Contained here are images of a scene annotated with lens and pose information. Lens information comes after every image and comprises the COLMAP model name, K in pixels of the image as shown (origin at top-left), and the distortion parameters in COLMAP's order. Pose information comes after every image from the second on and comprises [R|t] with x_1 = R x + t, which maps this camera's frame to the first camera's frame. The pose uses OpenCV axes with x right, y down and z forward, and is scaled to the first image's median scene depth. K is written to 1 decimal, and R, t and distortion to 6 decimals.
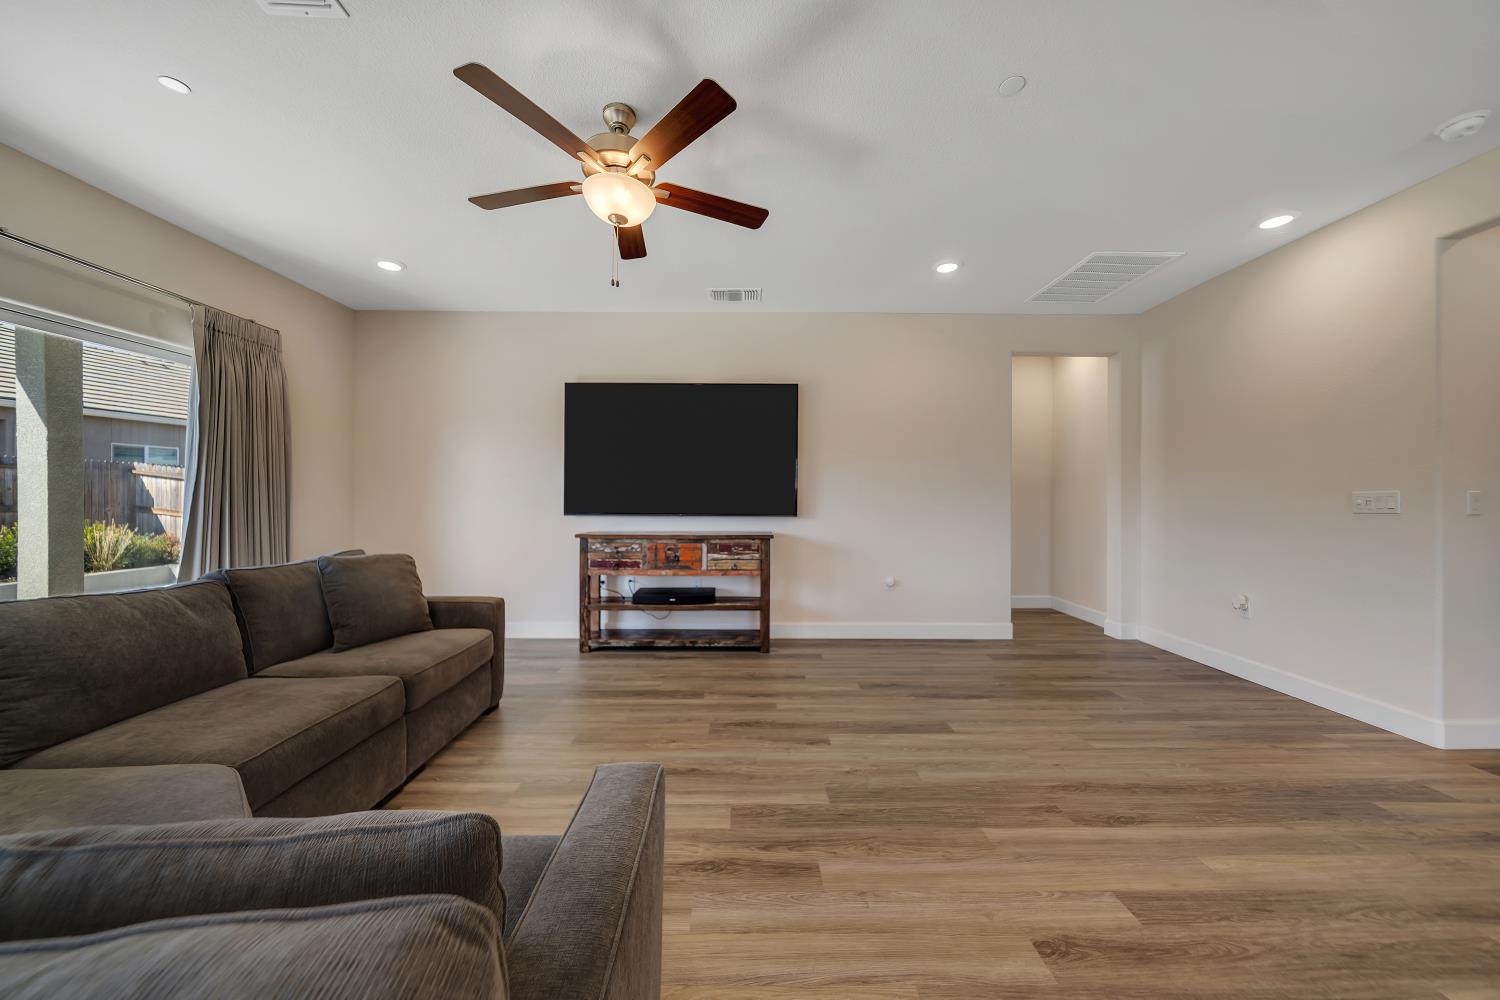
lens RADIAL K [[517.8, 0, 747.7], [0, 517.8, 504.3], [0, 0, 1]] dist [-0.005657, 0.000074]
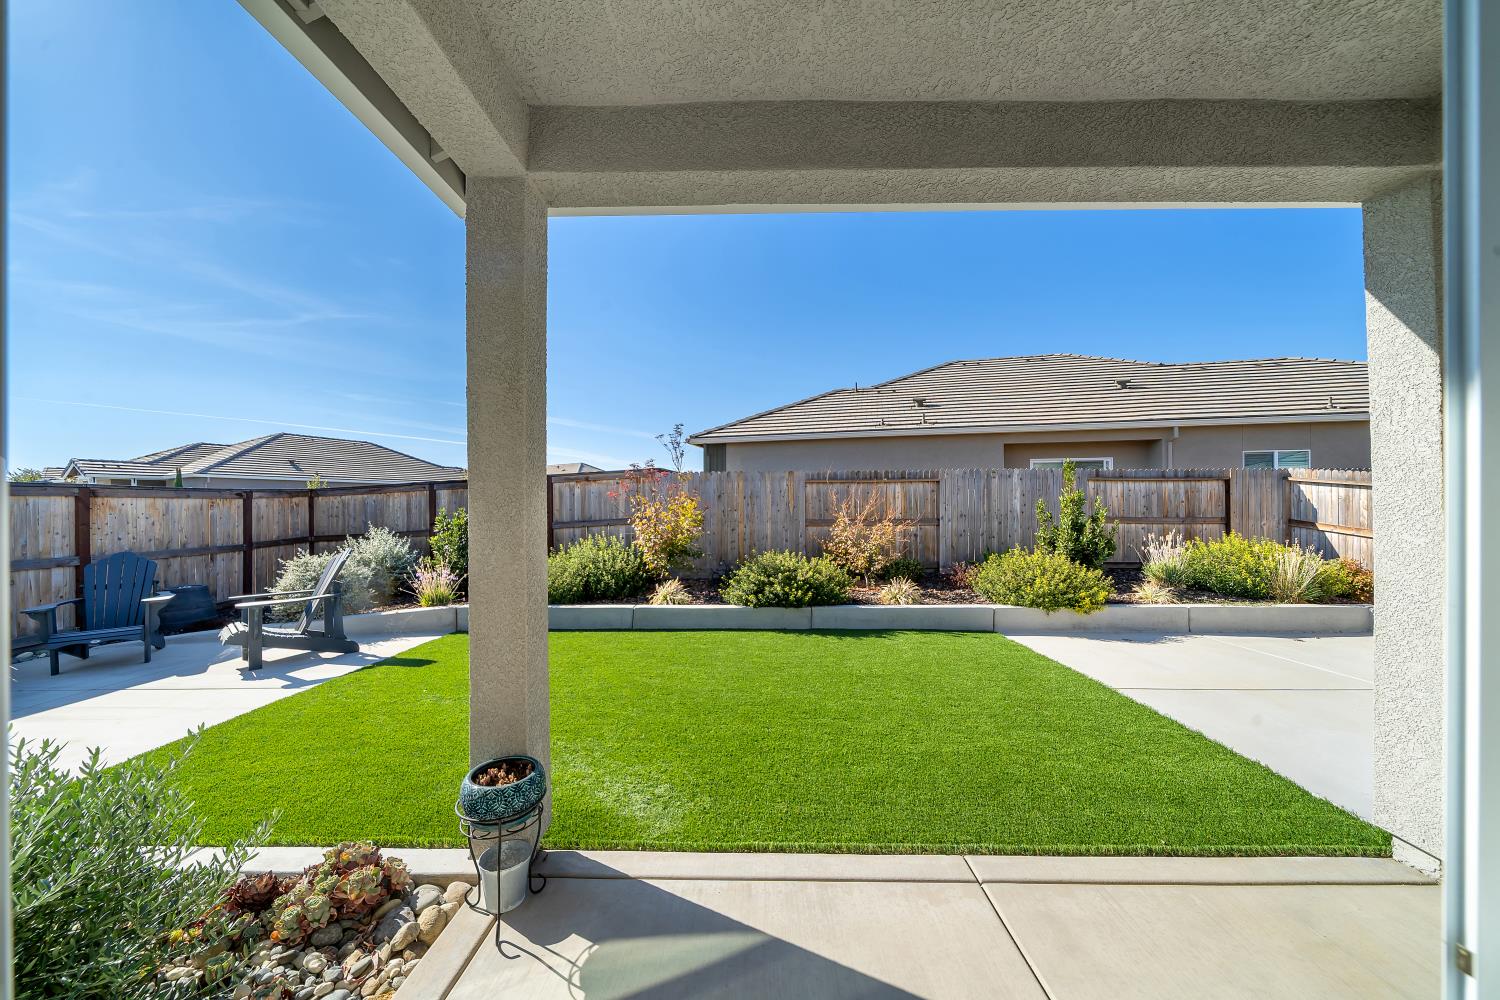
lens RADIAL K [[517.8, 0, 747.7], [0, 517.8, 504.3], [0, 0, 1]] dist [-0.005657, 0.000074]
pose [[-0.015972, -0.010040, -0.999822, -0.754895], [-0.003077, 0.999945, -0.009992, -0.023778], [0.999868, 0.002916, -0.016002, 0.287157]]
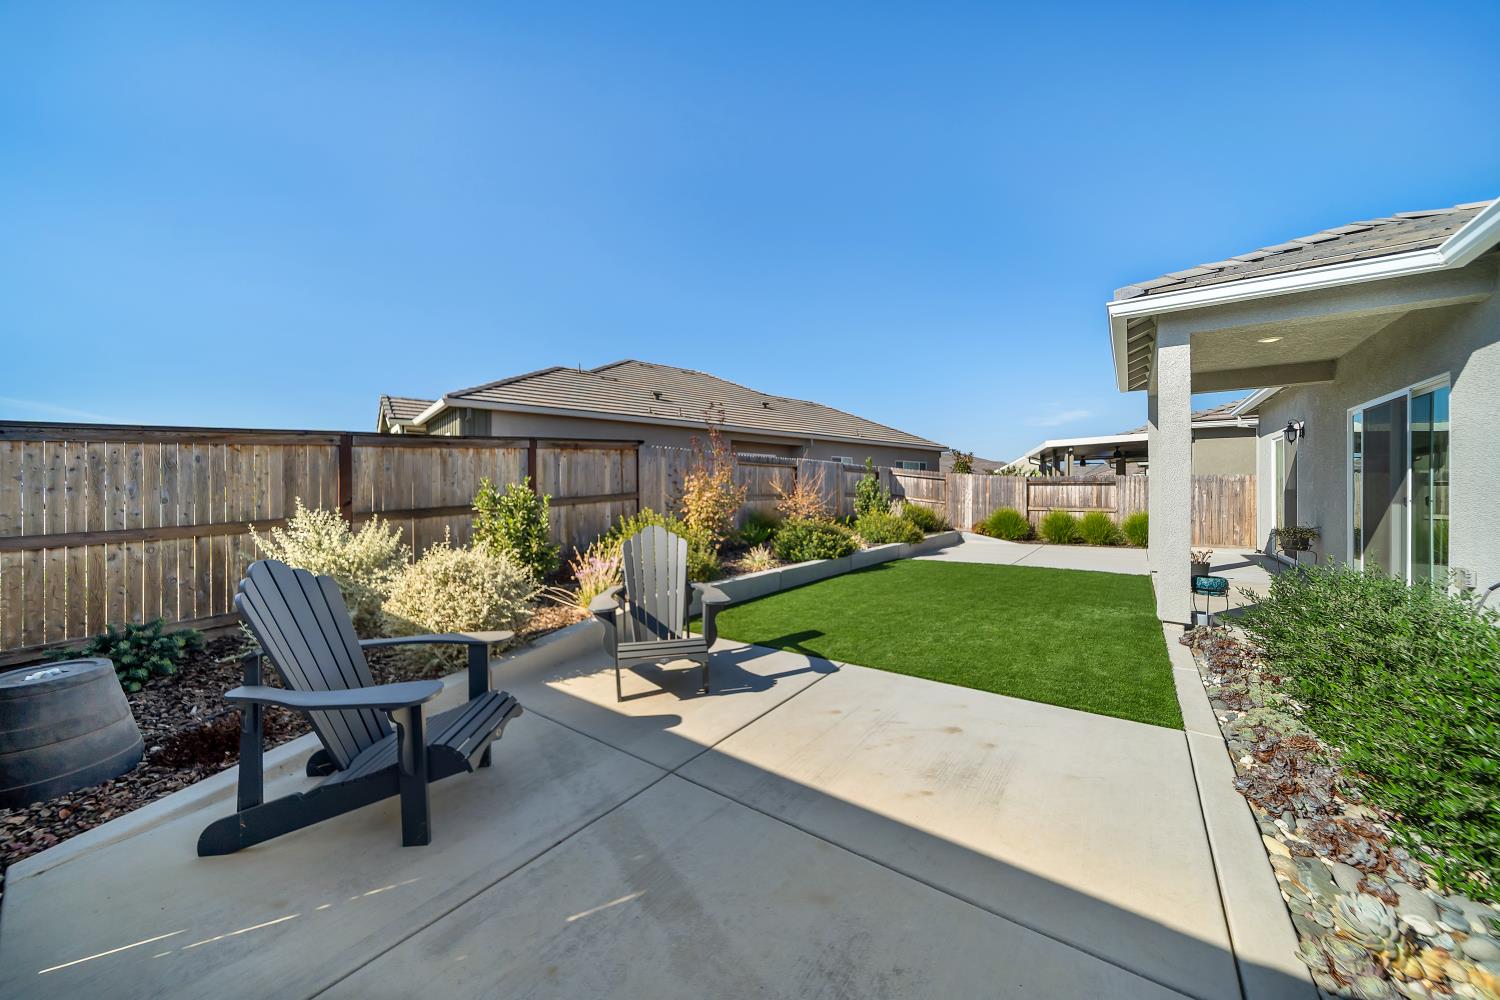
lens RADIAL K [[527.5, 0, 741.4], [0, 527.5, 492.3], [0, 0, 1]] dist [-0.000687, 0.000053]
pose [[0.804299, -0.005191, -0.594202, -1.283298], [0.001232, 0.999974, -0.007068, 0.017295], [0.594223, 0.004953, 0.804285, -1.331683]]
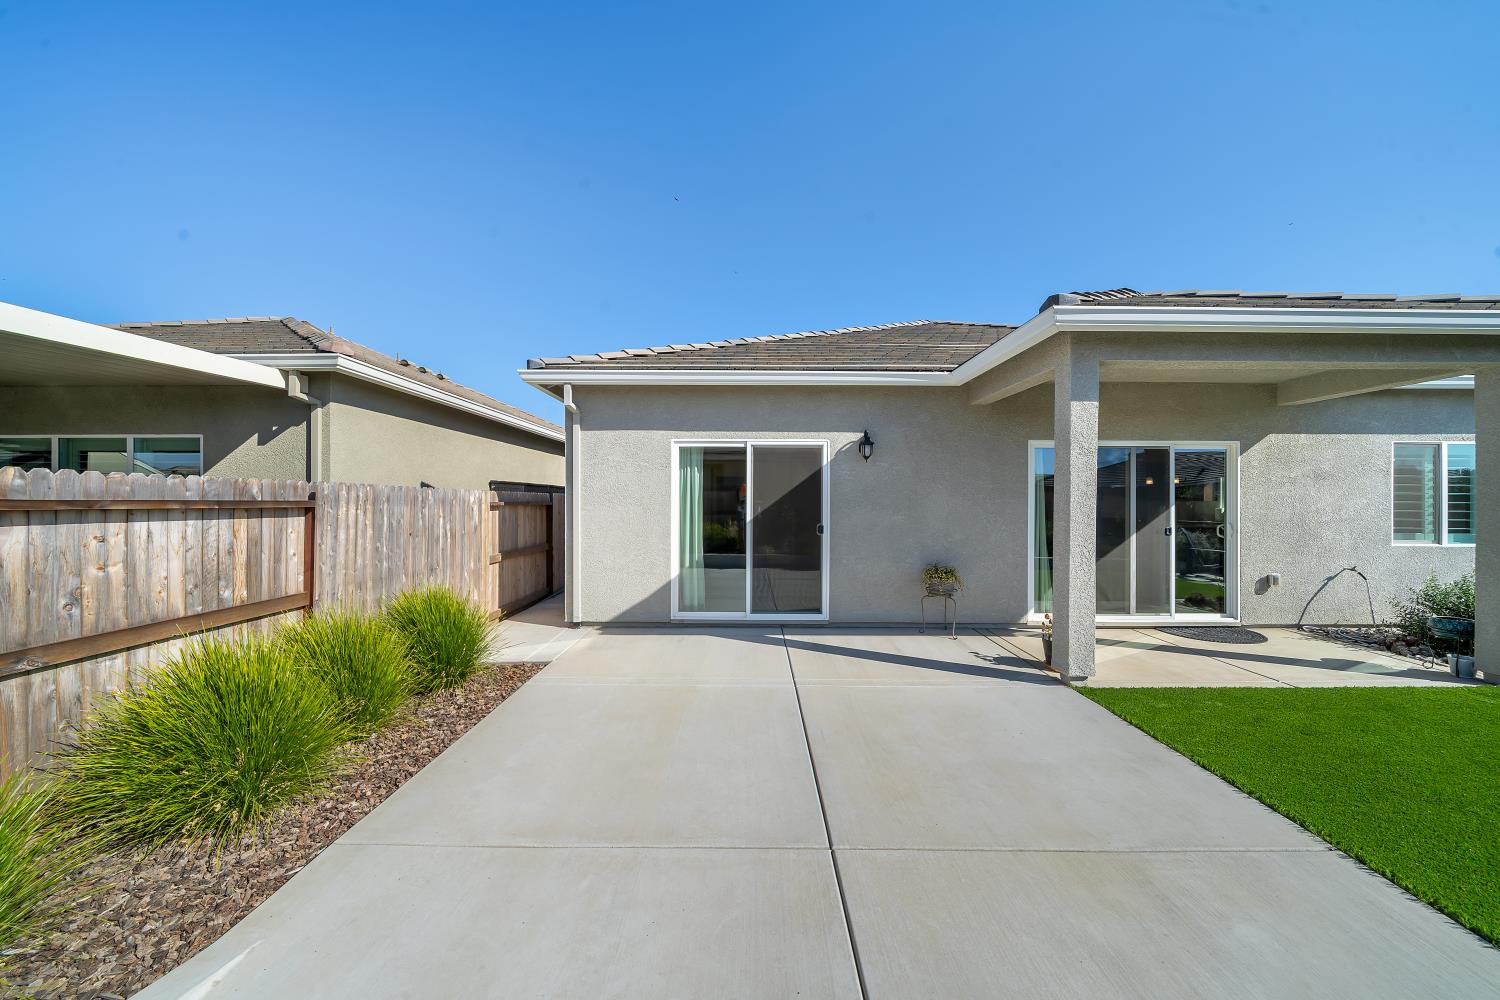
lens RADIAL K [[517.8, 0, 747.7], [0, 517.8, 504.3], [0, 0, 1]] dist [-0.005657, 0.000074]
pose [[0.005244, -0.013006, 0.999902, -2.202669], [0.005081, 0.999903, 0.012980, -0.063583], [-0.999973, 0.005013, 0.005309, 1.521291]]
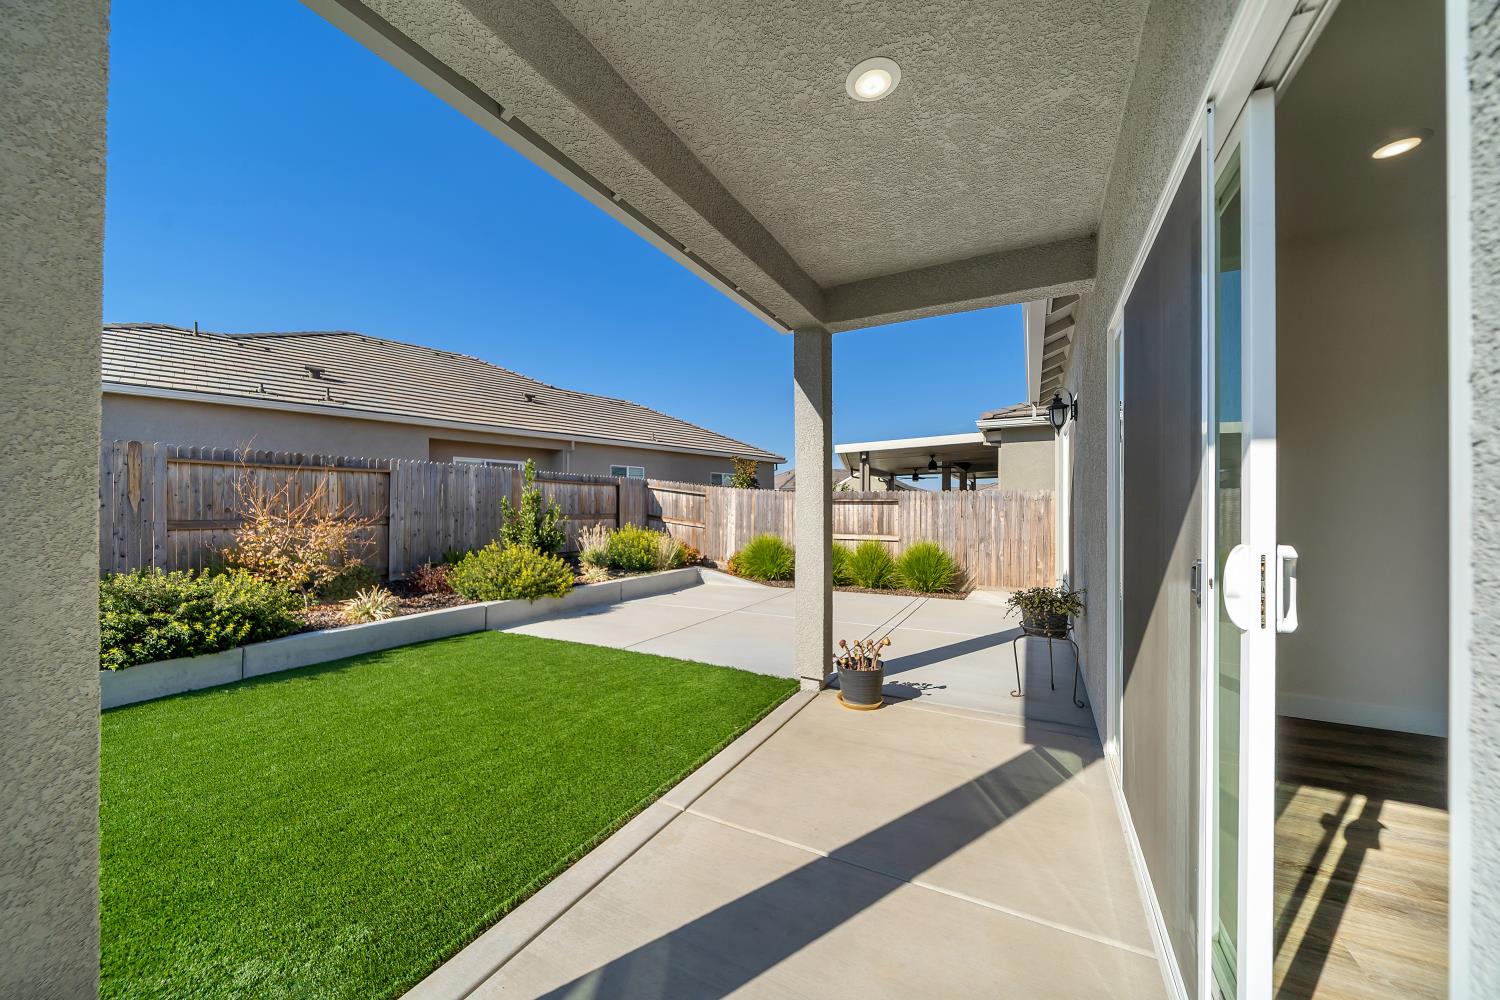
lens RADIAL K [[534.5, 0, 737.7], [0, 534.5, 504.1], [0, 0, 1]] dist [-0.000979, -0.000094]
pose [[0.875916, -0.007167, -0.482410, -0.899429], [-0.000350, 0.999880, -0.015490, -0.005755], [0.482463, 0.013737, 0.875809, 0.013593]]
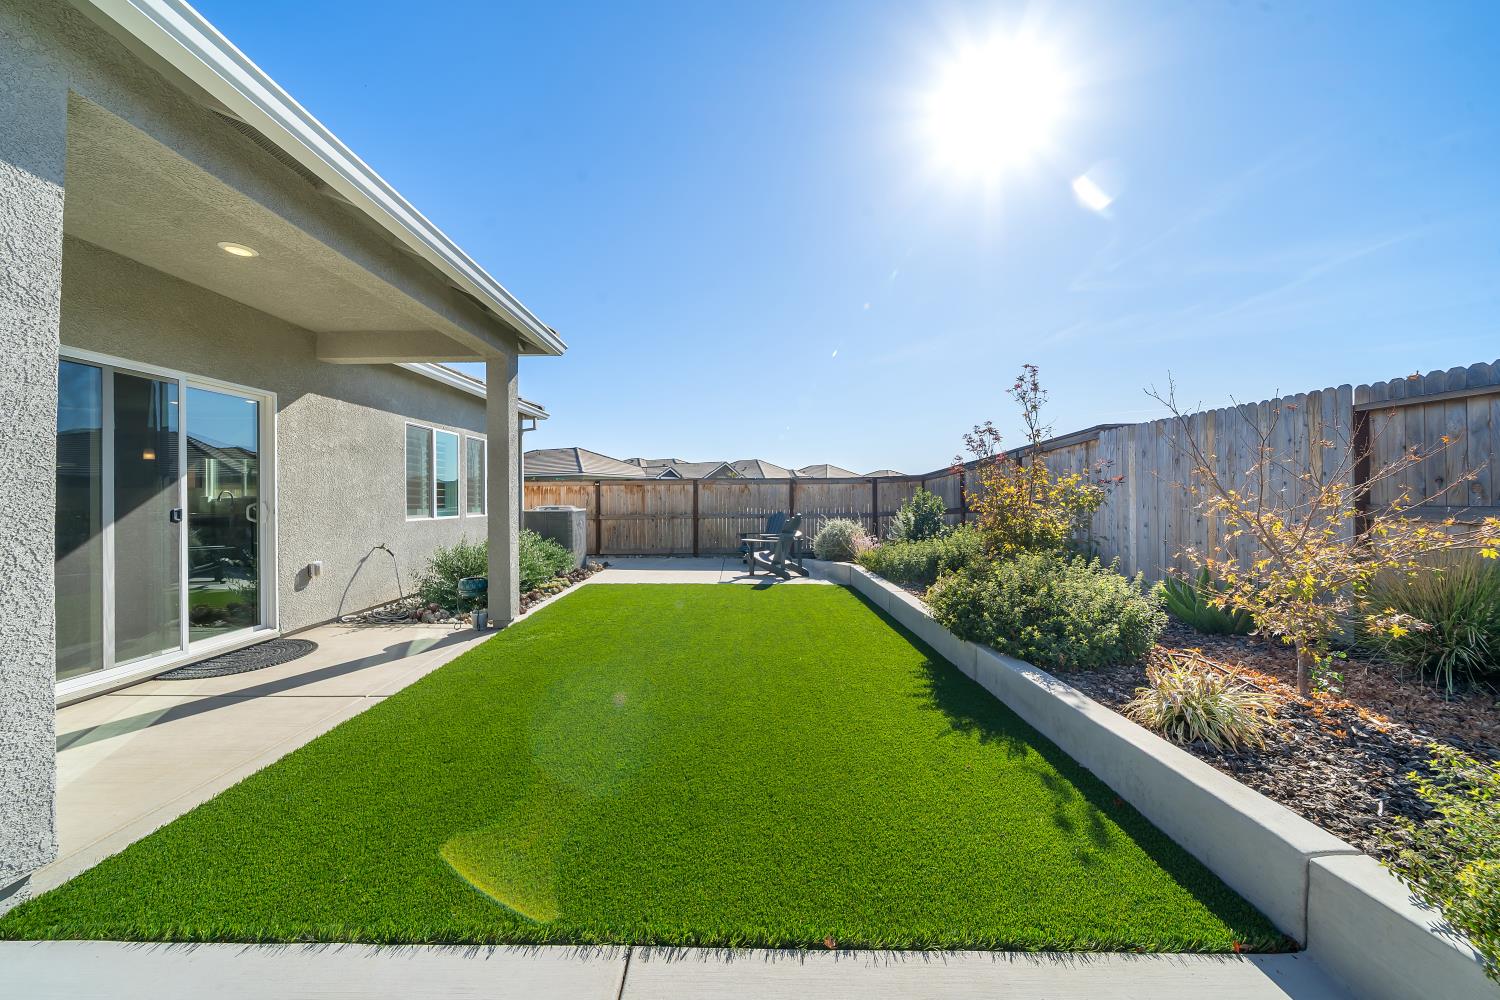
lens RADIAL K [[527.5, 0, 741.4], [0, 527.5, 492.3], [0, 0, 1]] dist [-0.000687, 0.000053]
pose [[-0.999982, 0.002222, 0.005645, -1.791858], [0.002216, 0.999997, -0.001052, -0.006743], [-0.005648, -0.001039, -0.999984, 1.292371]]
